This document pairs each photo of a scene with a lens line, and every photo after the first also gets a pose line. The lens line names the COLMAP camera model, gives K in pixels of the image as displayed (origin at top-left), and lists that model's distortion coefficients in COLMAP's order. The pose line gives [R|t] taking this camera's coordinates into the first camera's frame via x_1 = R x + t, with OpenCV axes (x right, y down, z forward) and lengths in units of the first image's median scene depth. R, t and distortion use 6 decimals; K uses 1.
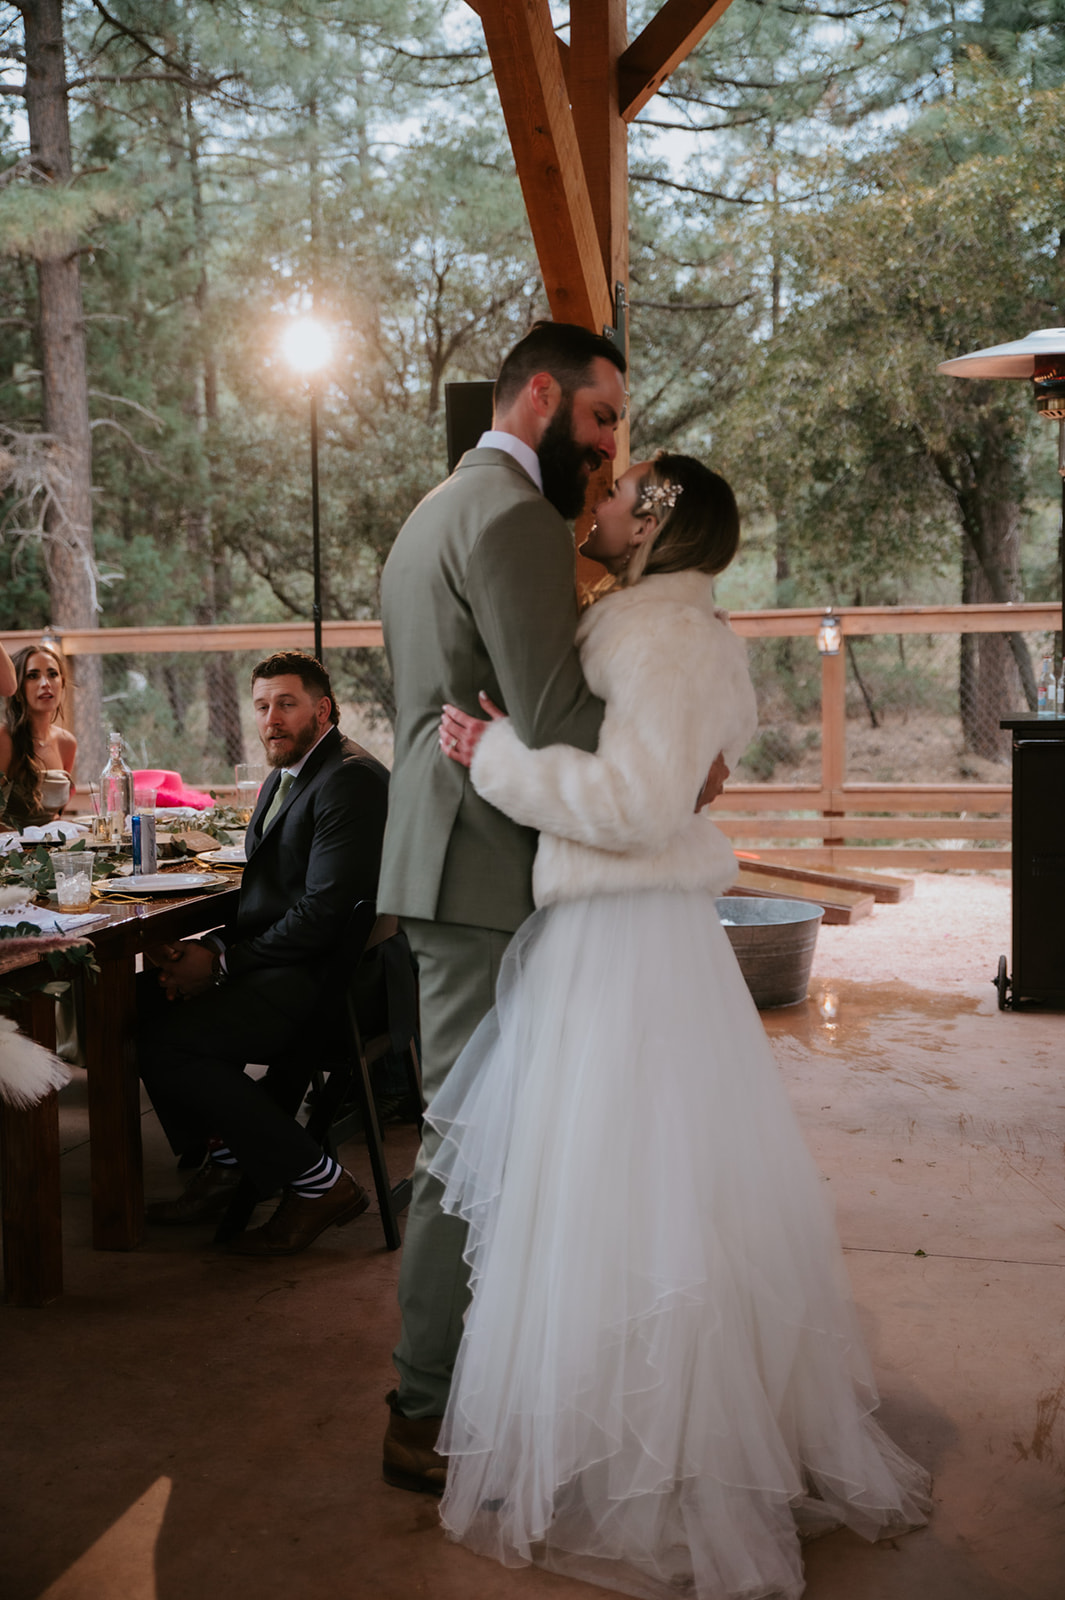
lens RADIAL K [[2079.8, 0, 532.5], [0, 2079.8, 800.0], [0, 0, 1]] dist [-0.003513, 0.518944]
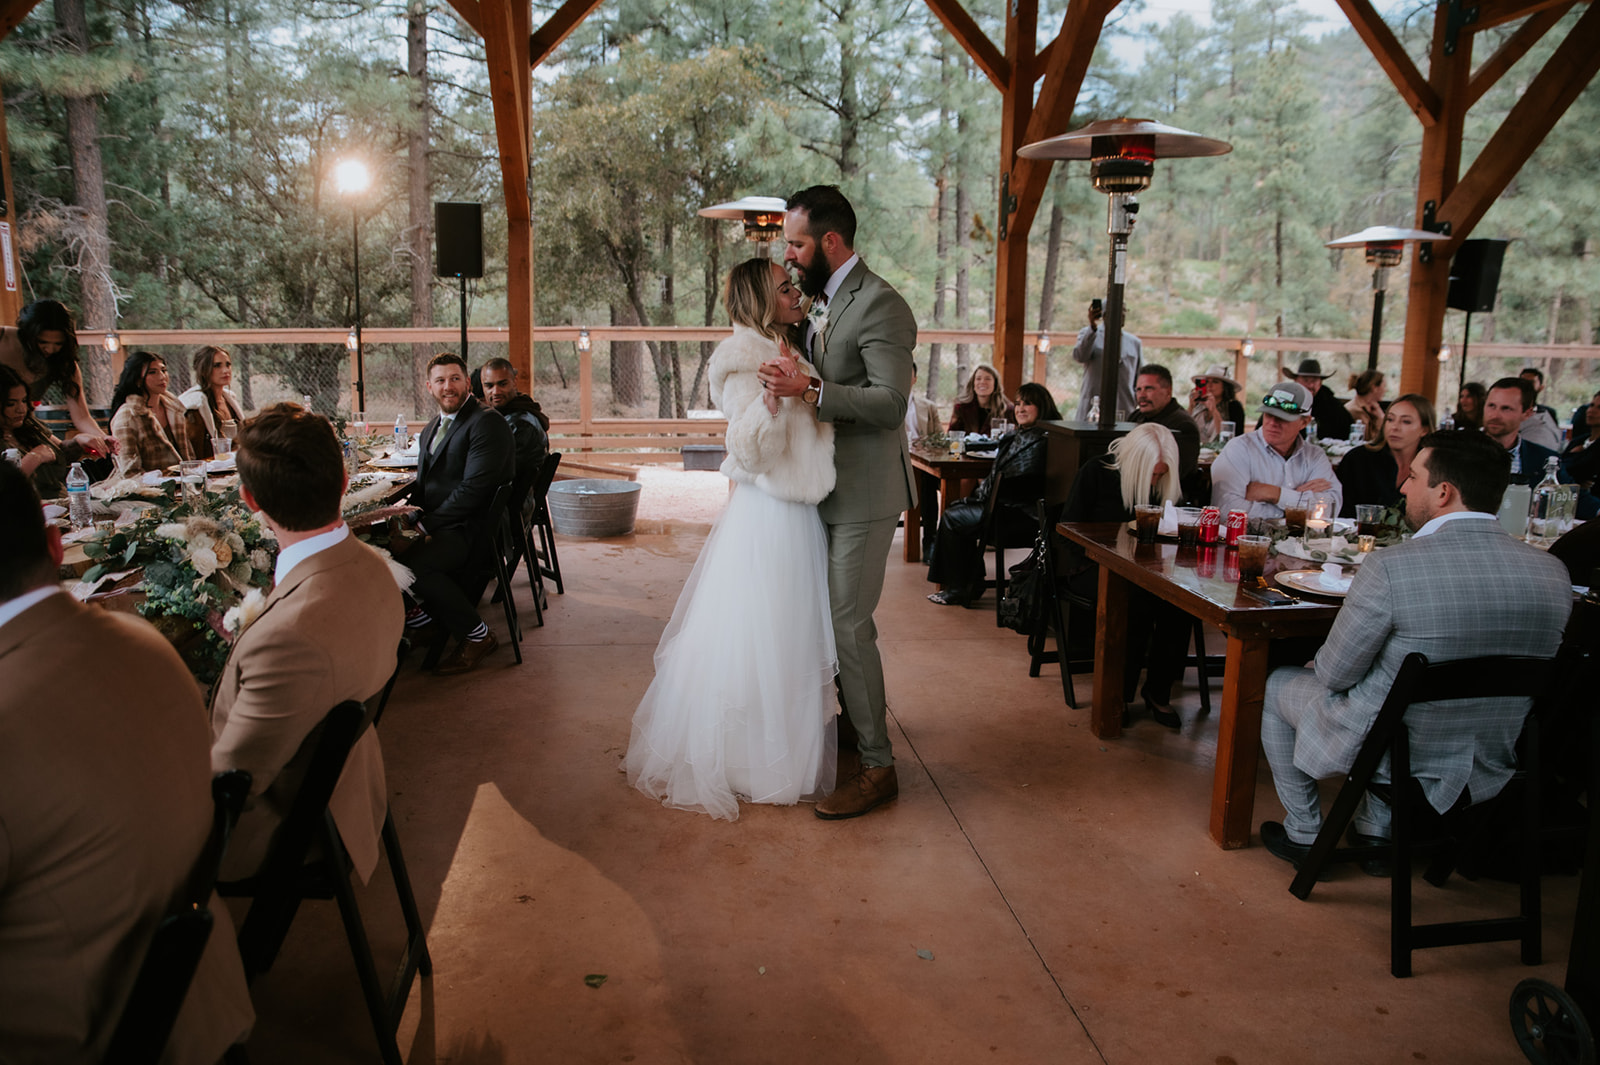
lens RADIAL K [[1109.2, 0, 800.0], [0, 1109.2, 532.5], [0, 0, 1]] dist [-0.122015, 0.100105]
pose [[0.921975, -0.039128, 0.385268, -0.046189], [0.002121, 0.995377, 0.096016, -0.000795], [-0.387244, -0.087708, 0.917796, -0.007493]]
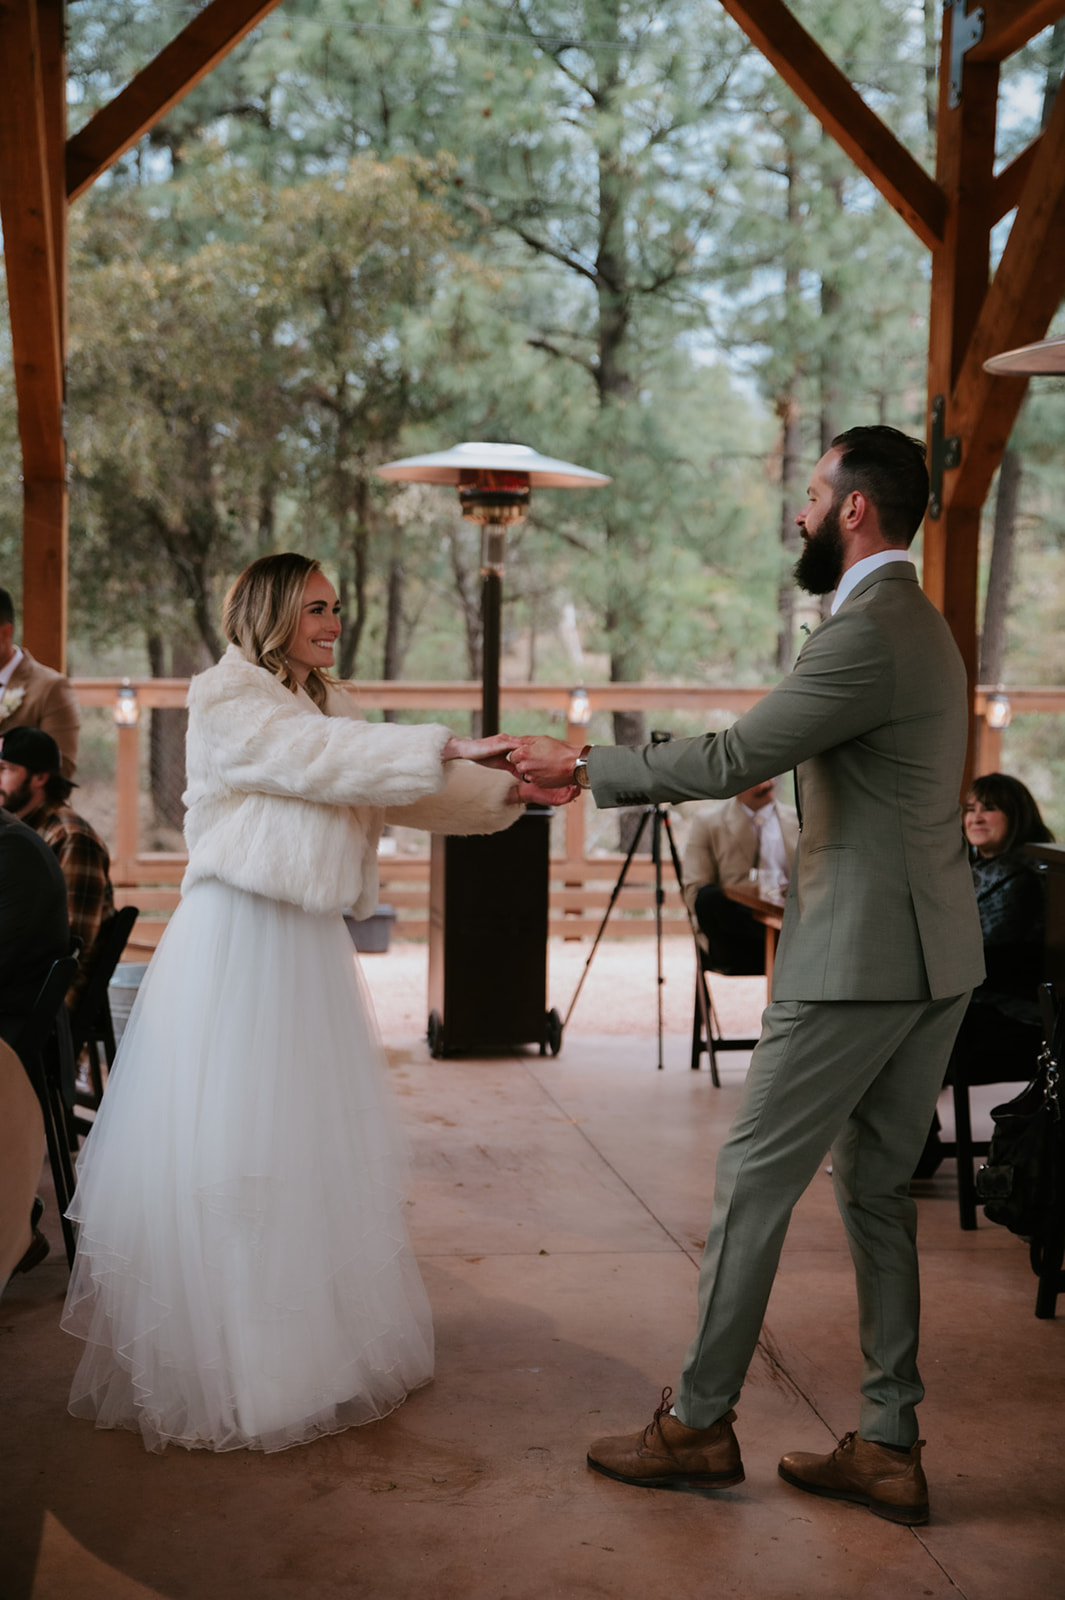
lens RADIAL K [[2174.6, 0, 495.3], [0, 2174.6, 803.8], [0, 0, 1]] dist [0.095503, -0.031979]
pose [[0.924107, 0.011996, 0.381945, -0.060524], [0.000608, 0.999460, -0.032862, 0.001518], [-0.382133, 0.030600, 0.923600, -0.023689]]
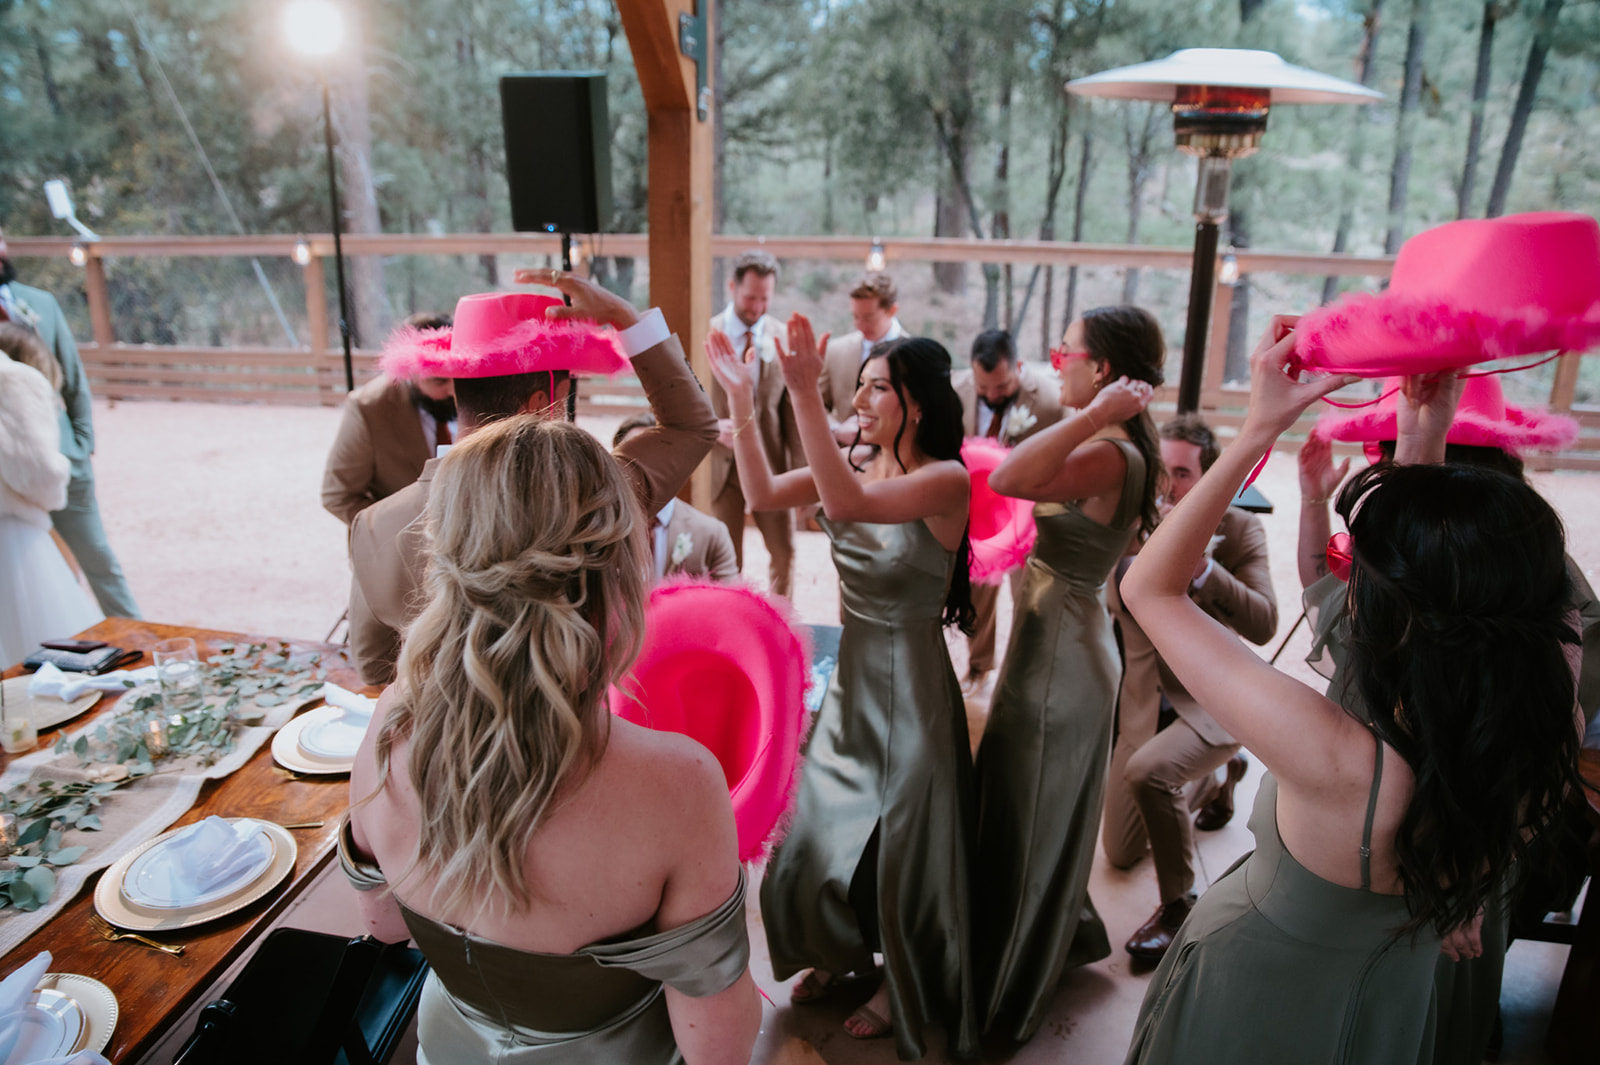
lens RADIAL K [[1109.2, 0, 800.0], [0, 1109.2, 532.5], [0, 0, 1]] dist [-0.122015, 0.100105]
pose [[0.994386, -0.002123, 0.105788, 0.010193], [-0.021492, 0.974905, 0.221581, -0.040909], [-0.103603, -0.222611, 0.969387, 0.174552]]
